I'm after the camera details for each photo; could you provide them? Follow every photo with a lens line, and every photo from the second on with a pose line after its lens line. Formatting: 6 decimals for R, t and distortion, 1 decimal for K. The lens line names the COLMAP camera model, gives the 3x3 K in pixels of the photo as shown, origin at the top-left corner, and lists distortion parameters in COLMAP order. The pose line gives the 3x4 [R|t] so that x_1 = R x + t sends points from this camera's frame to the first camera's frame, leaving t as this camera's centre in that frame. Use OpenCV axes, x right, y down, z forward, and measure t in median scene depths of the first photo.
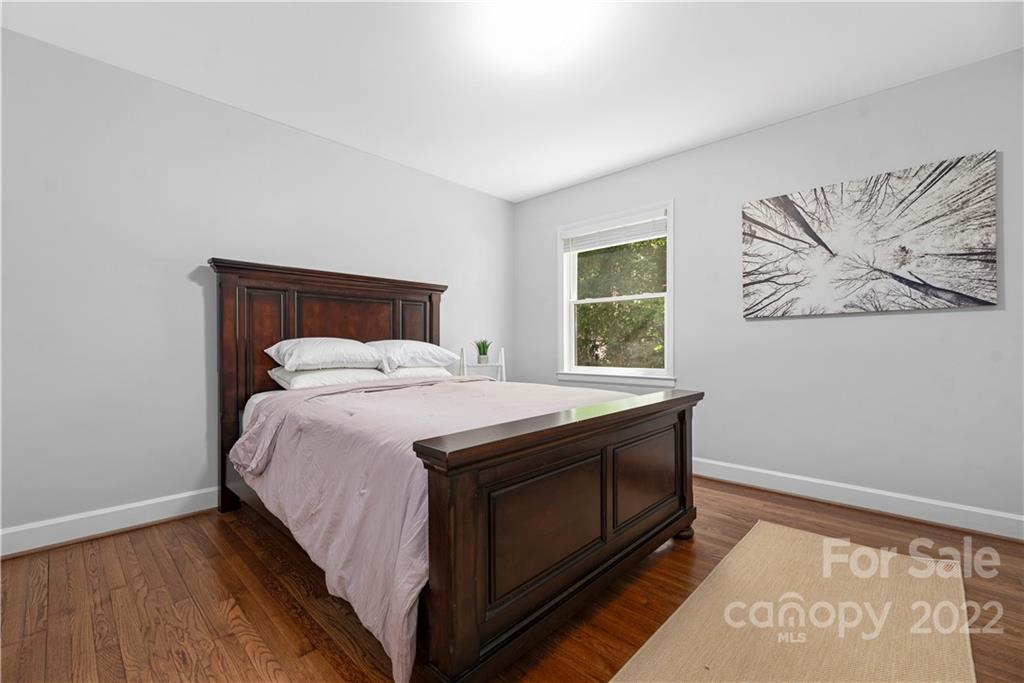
lens RADIAL K [[426.6, 0, 511.5], [0, 426.6, 340.0], [0, 0, 1]] dist [0.001779, -0.000063]
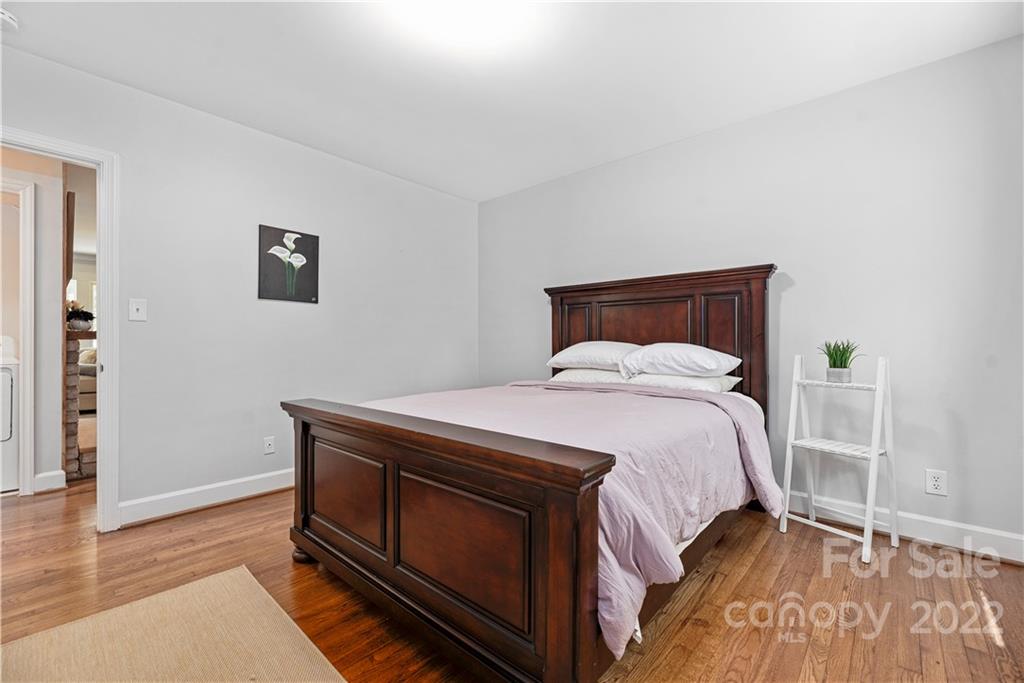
lens RADIAL K [[426.6, 0, 511.8], [0, 426.6, 345.7], [0, 0, 1]] dist [0.001779, -0.000063]
pose [[0.046449, 0.003538, -0.998914, 0.636225], [0.002183, 0.999991, 0.003643, 0.001948], [0.998918, -0.002350, 0.046441, 0.676481]]
